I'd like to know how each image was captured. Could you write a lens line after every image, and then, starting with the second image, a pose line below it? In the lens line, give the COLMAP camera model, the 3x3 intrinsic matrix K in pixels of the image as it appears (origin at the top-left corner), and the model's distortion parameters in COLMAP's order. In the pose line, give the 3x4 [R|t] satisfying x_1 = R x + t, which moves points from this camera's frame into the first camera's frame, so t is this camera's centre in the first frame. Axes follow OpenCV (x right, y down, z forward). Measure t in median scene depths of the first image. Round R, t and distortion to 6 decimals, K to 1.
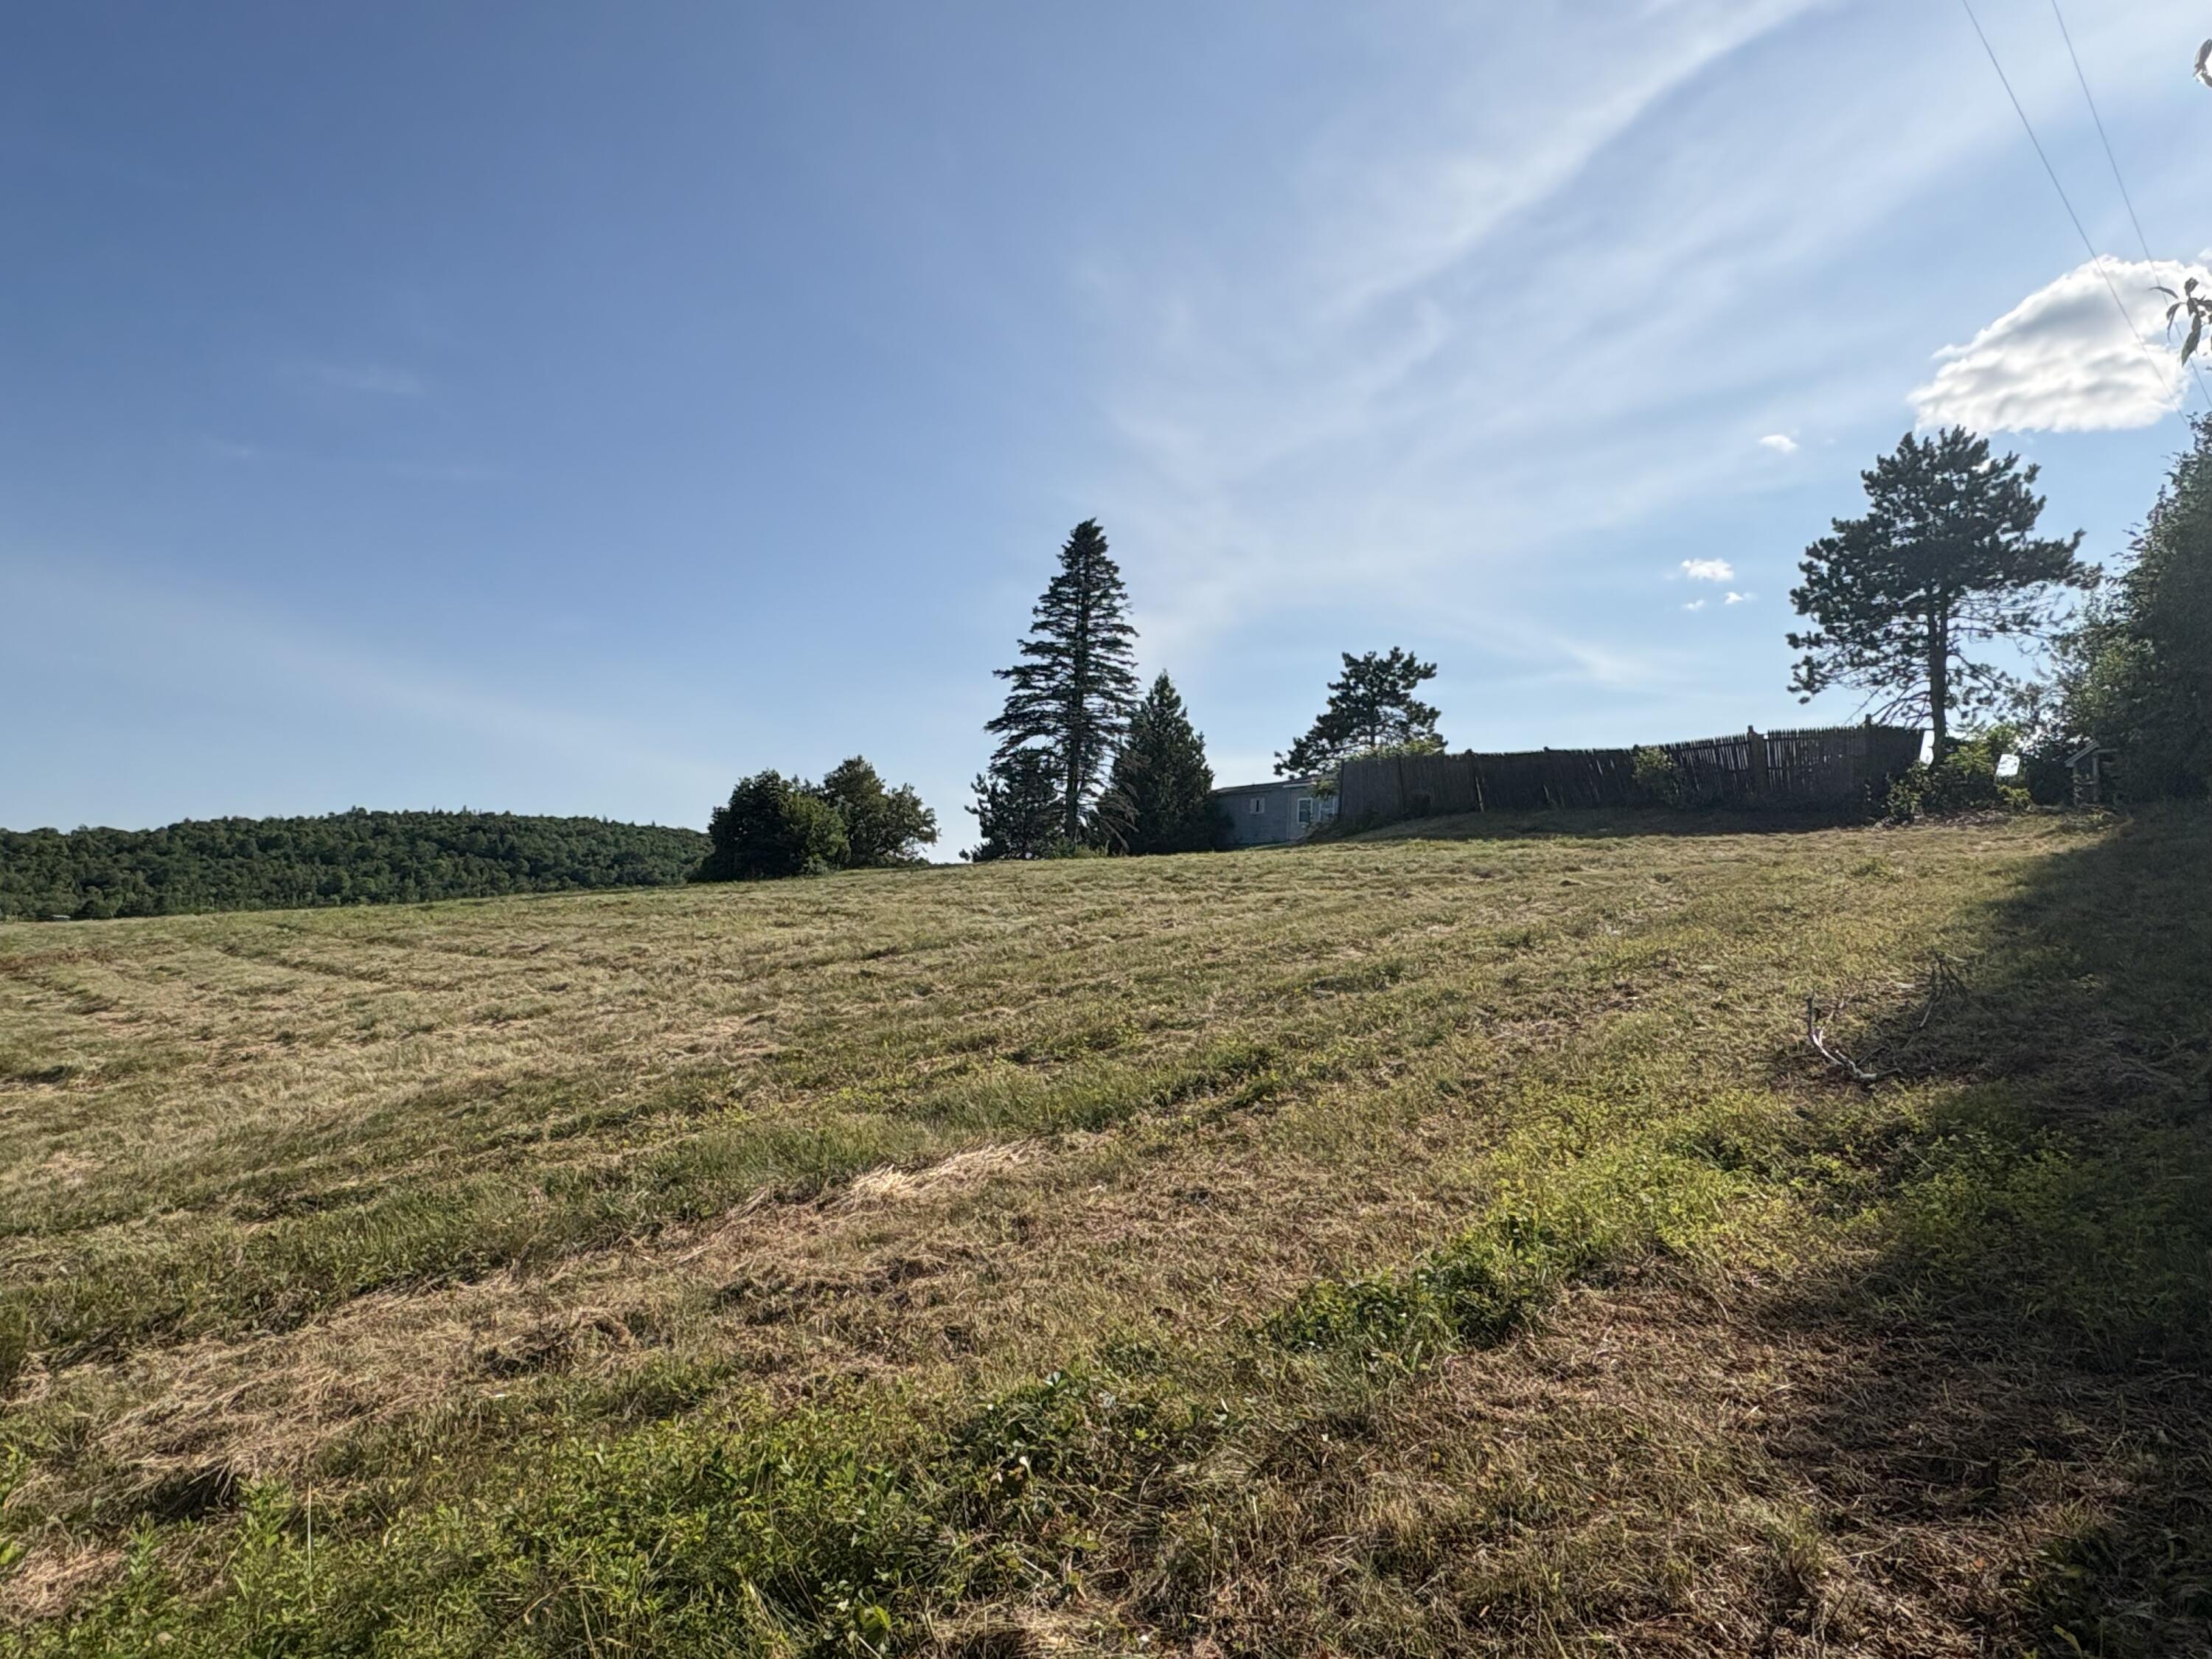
lens RADIAL K [[1339.6, 0, 1114.9], [0, 1339.6, 856.3], [0, 0, 1]] dist [-0.001937, 0.003742]
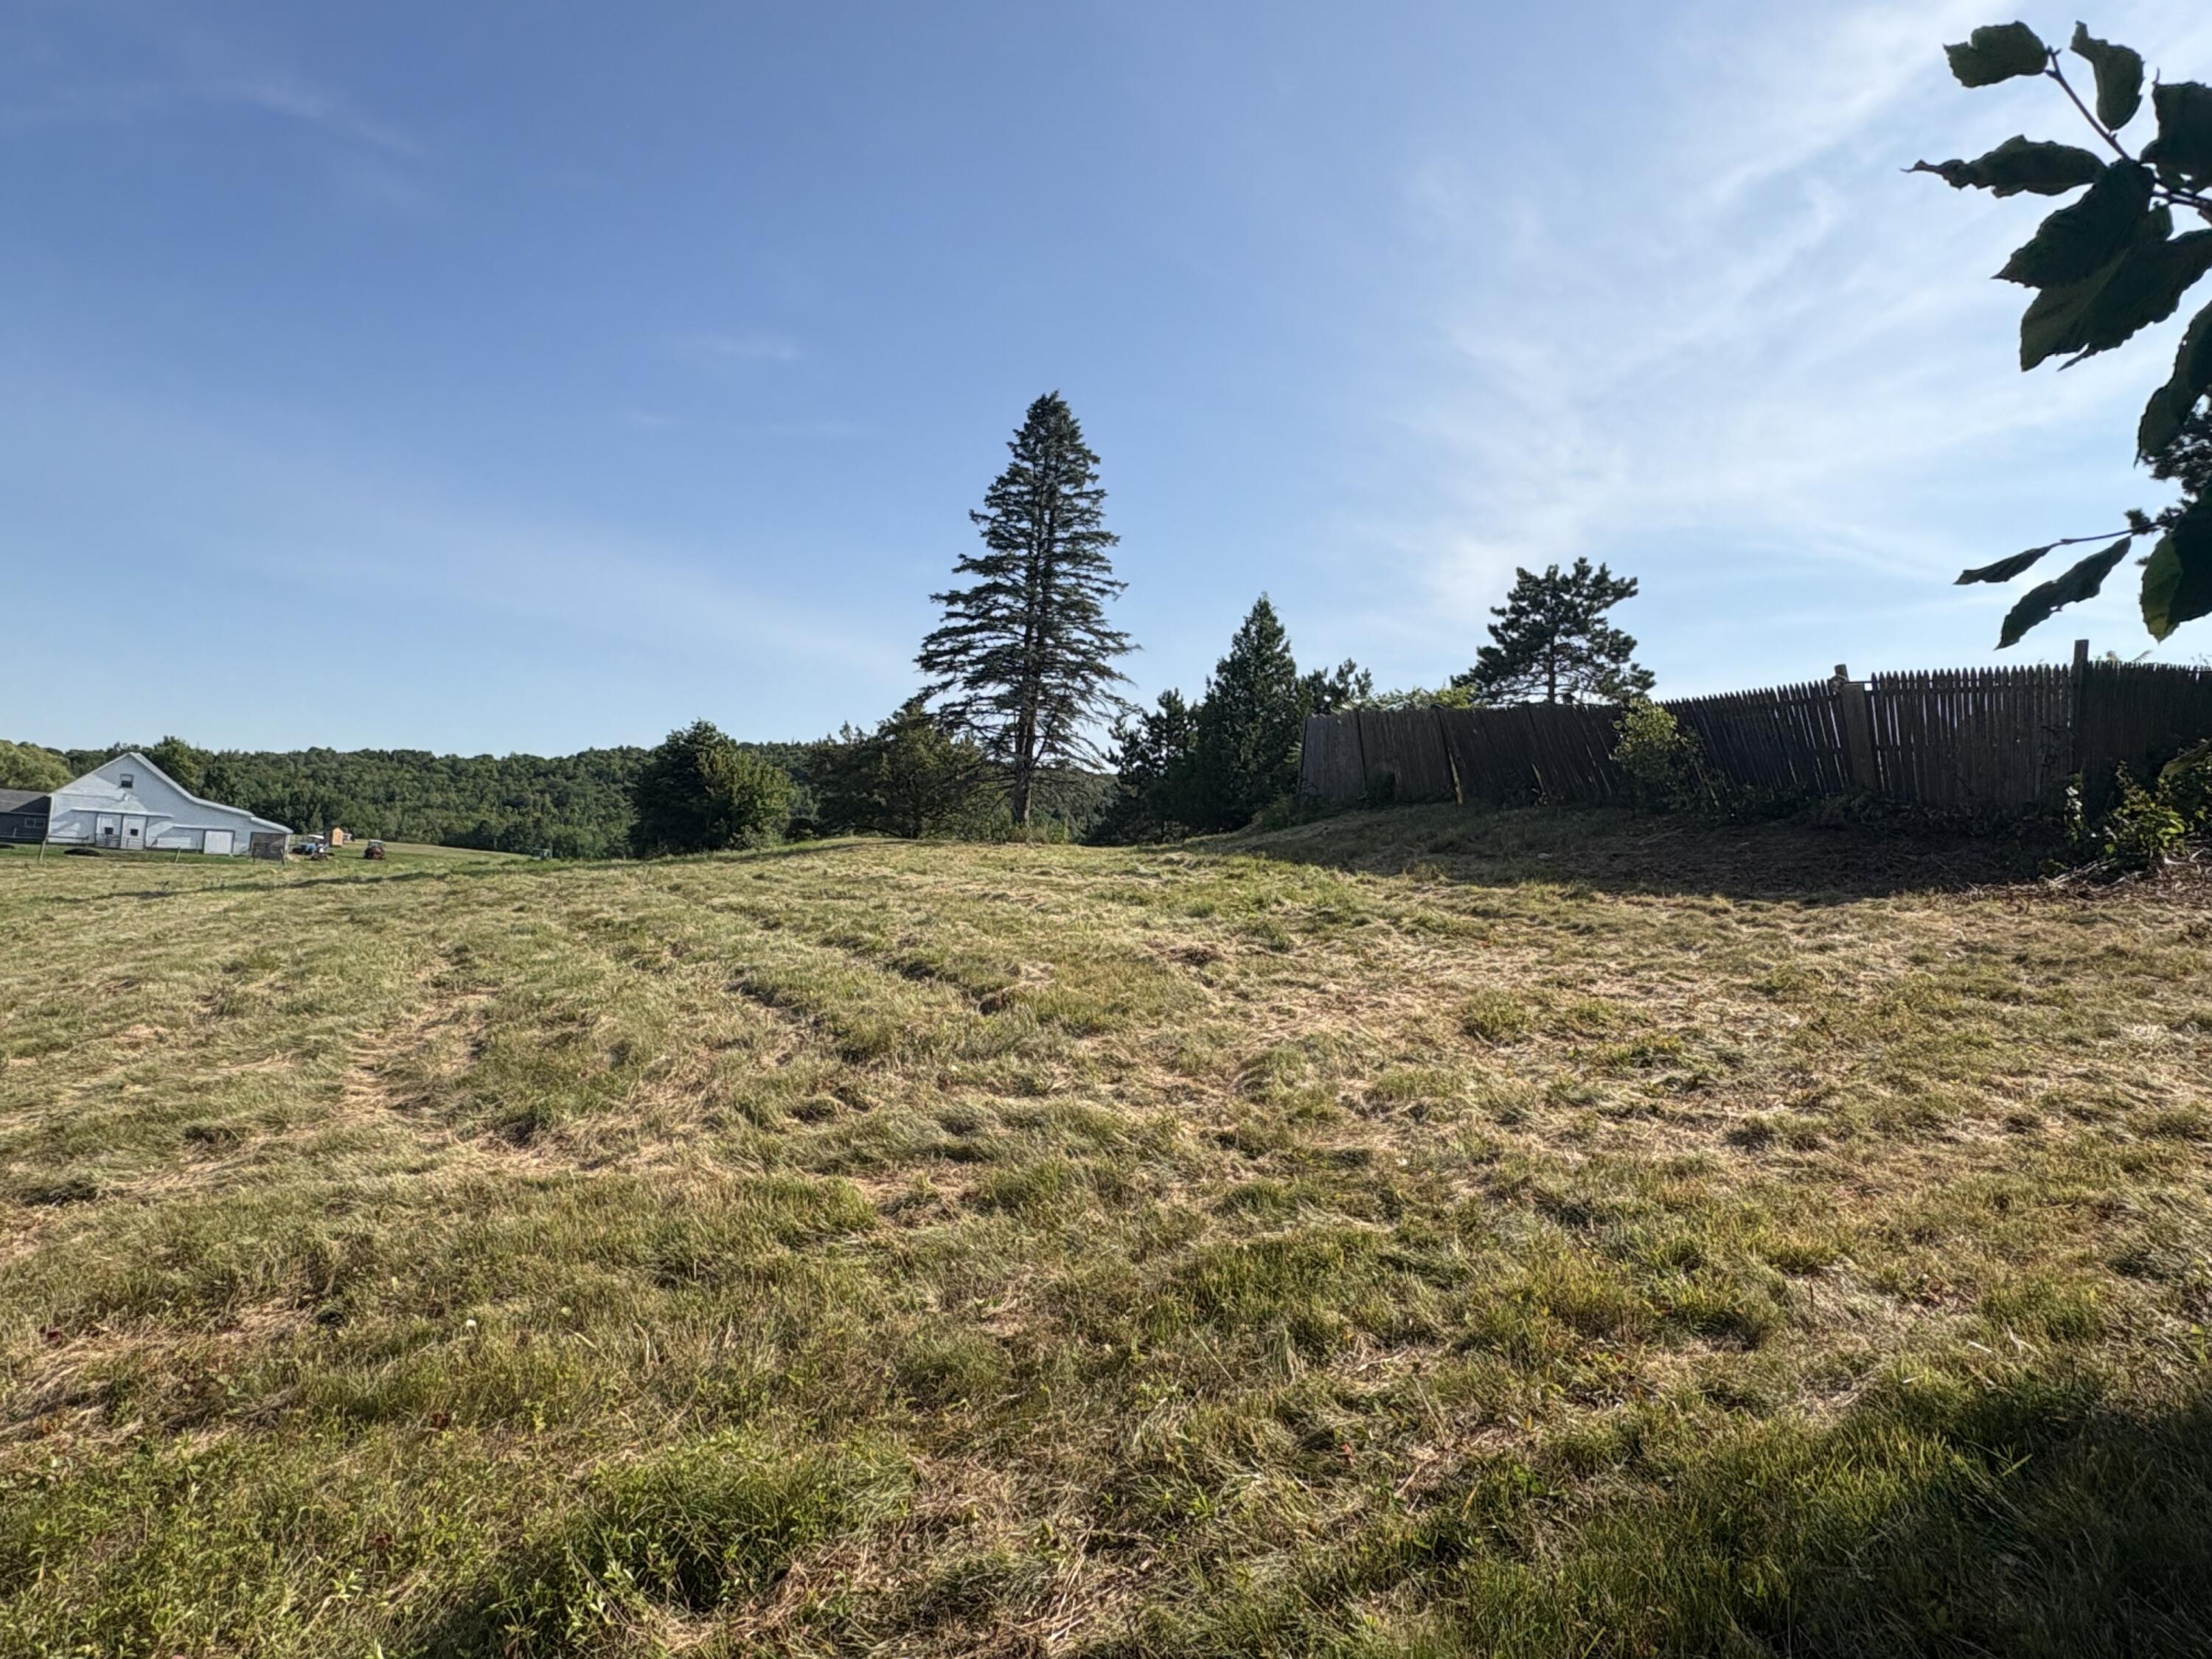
lens RADIAL K [[1336.3, 0, 1102.6], [0, 1336.3, 815.1], [0, 0, 1]] dist [-0.001097, 0.003848]
pose [[0.967907, 0.022080, -0.250337, 1.144856], [-0.017588, 0.999642, 0.020168, -0.159685], [0.250693, -0.015118, 0.967949, 1.531035]]
